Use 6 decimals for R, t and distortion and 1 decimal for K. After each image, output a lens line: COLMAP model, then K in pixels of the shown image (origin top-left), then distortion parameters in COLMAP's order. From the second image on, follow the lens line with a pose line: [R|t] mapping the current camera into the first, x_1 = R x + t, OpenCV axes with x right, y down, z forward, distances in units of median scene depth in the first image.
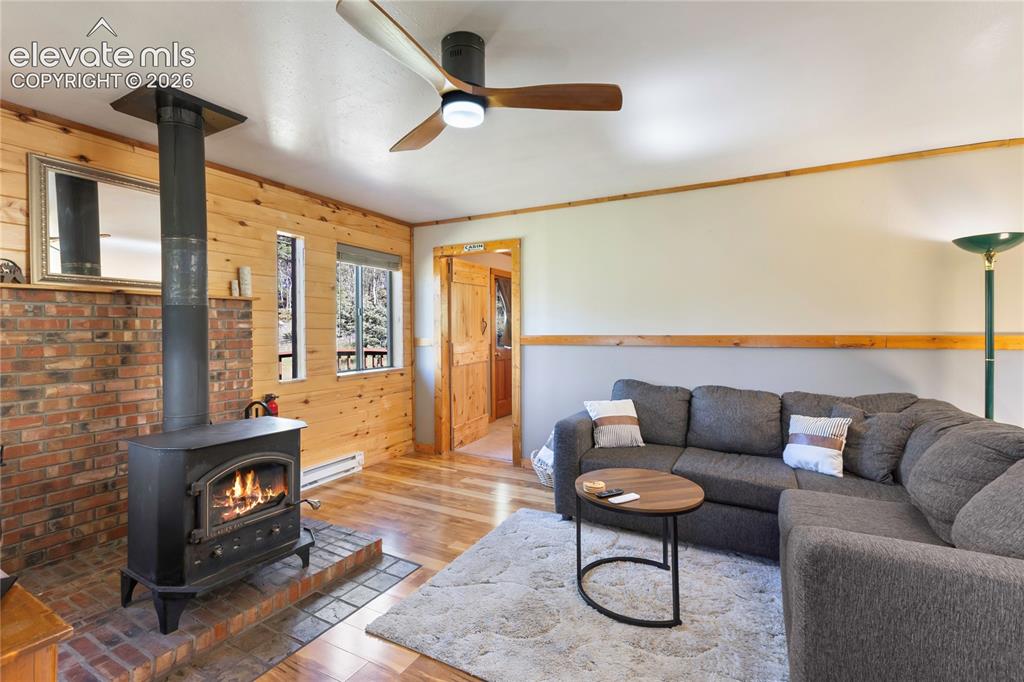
lens RADIAL K [[471.9, 0, 497.4], [0, 471.9, 330.4], [0, 0, 1]] dist [0.001067, 0.000116]
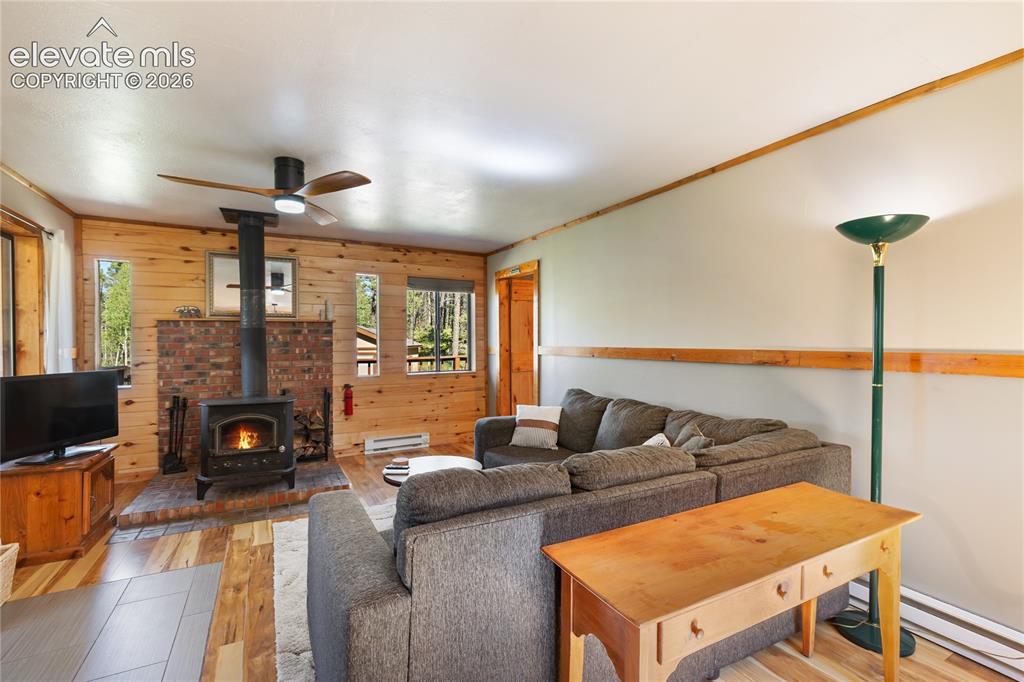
lens RADIAL K [[453.2, 0, 512.0], [0, 453.2, 341.0], [0, 0, 1]] dist [-0.000885, -0.000313]
pose [[0.847736, 0.003161, -0.530409, 0.803214], [-0.000774, 0.999989, 0.004721, -0.009815], [0.530418, -0.003592, 0.847729, 0.067030]]
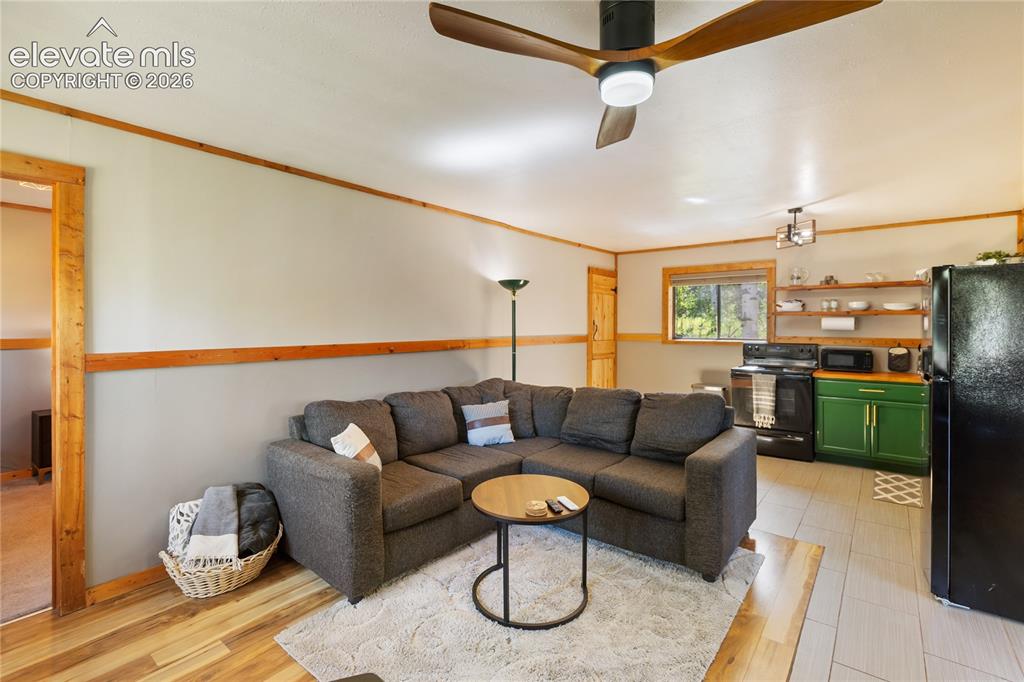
lens RADIAL K [[465.5, 0, 512.9], [0, 465.5, 322.0], [0, 0, 1]] dist [0.001647, -0.000039]
pose [[0.166306, 0.006999, 0.986049, -0.530200], [-0.001468, 0.999975, -0.006851, -0.032147], [-0.986073, -0.000308, 0.166312, 0.625607]]
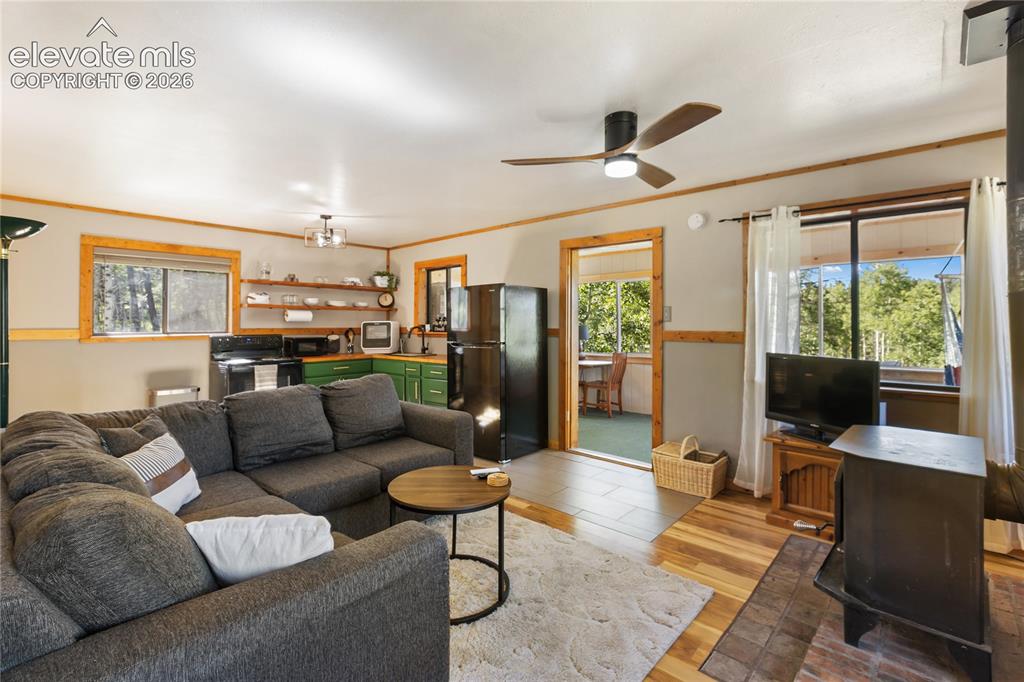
lens RADIAL K [[465.5, 0, 512.9], [0, 465.5, 322.0], [0, 0, 1]] dist [0.001647, -0.000039]
pose [[-0.975910, 0.003220, 0.218148, -0.031384], [0.002499, 0.999990, -0.003582, -0.007388], [-0.218158, -0.002951, -0.975909, 1.396396]]
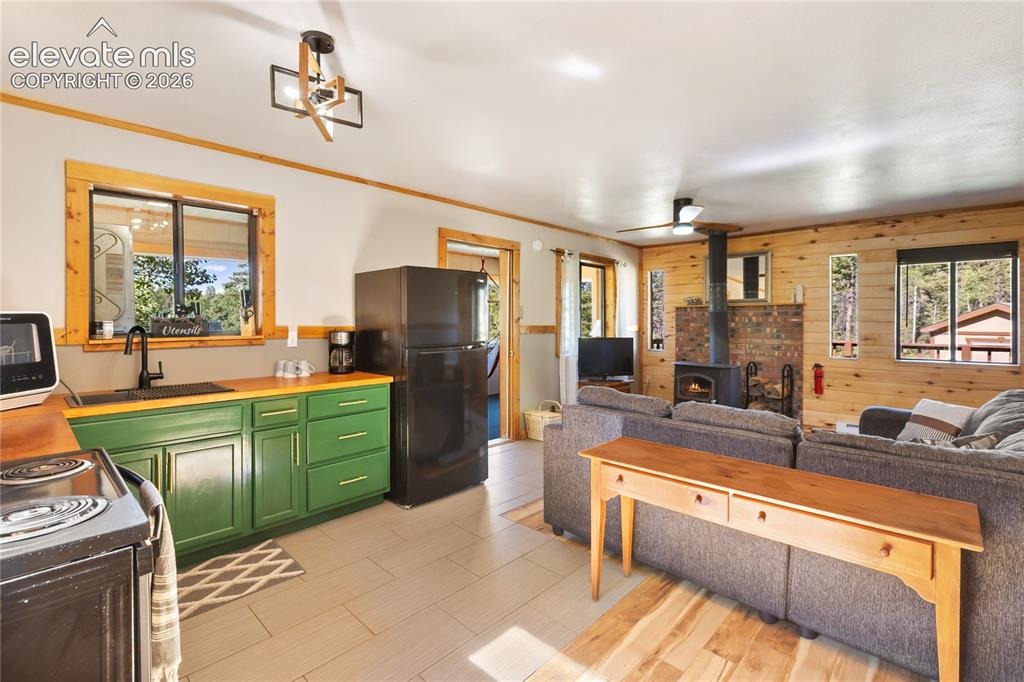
lens RADIAL K [[465.5, 0, 512.9], [0, 465.5, 322.0], [0, 0, 1]] dist [0.001647, -0.000039]
pose [[-0.239608, 0.004961, -0.970857, 1.390969], [-0.002581, 0.999980, 0.005747, -0.009557], [0.970866, 0.003882, -0.239590, 0.438385]]
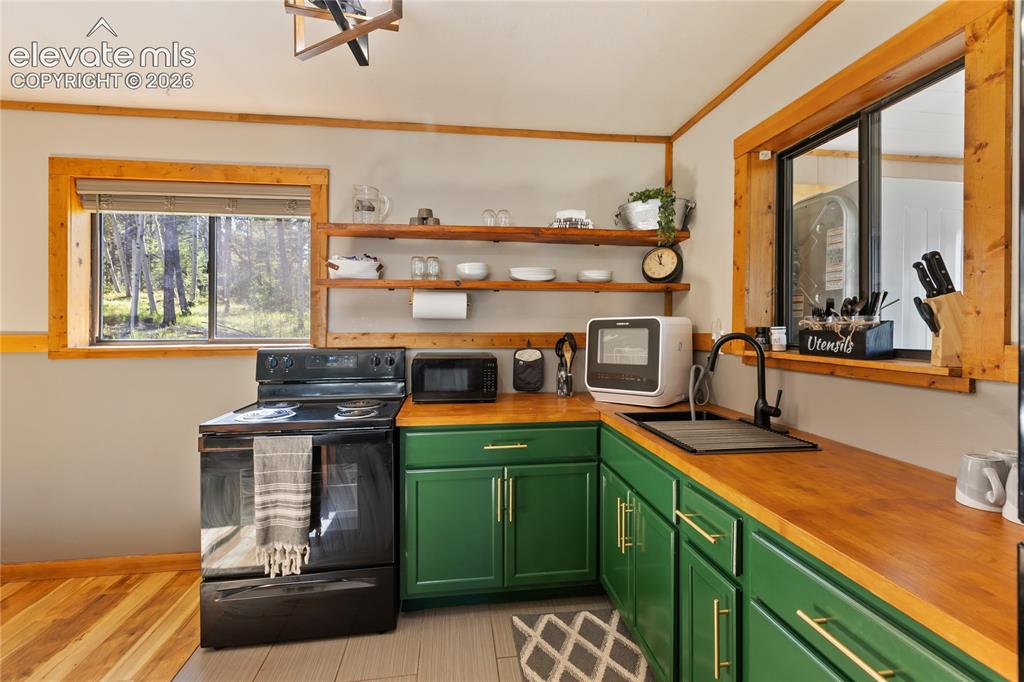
lens RADIAL K [[465.5, 0, 512.9], [0, 465.5, 322.0], [0, 0, 1]] dist [0.001647, -0.000039]
pose [[-0.600891, -0.000037, 0.799331, 0.475040], [0.001555, 0.999998, 0.001216, -0.012387], [-0.799329, 0.001974, -0.600890, 0.190567]]
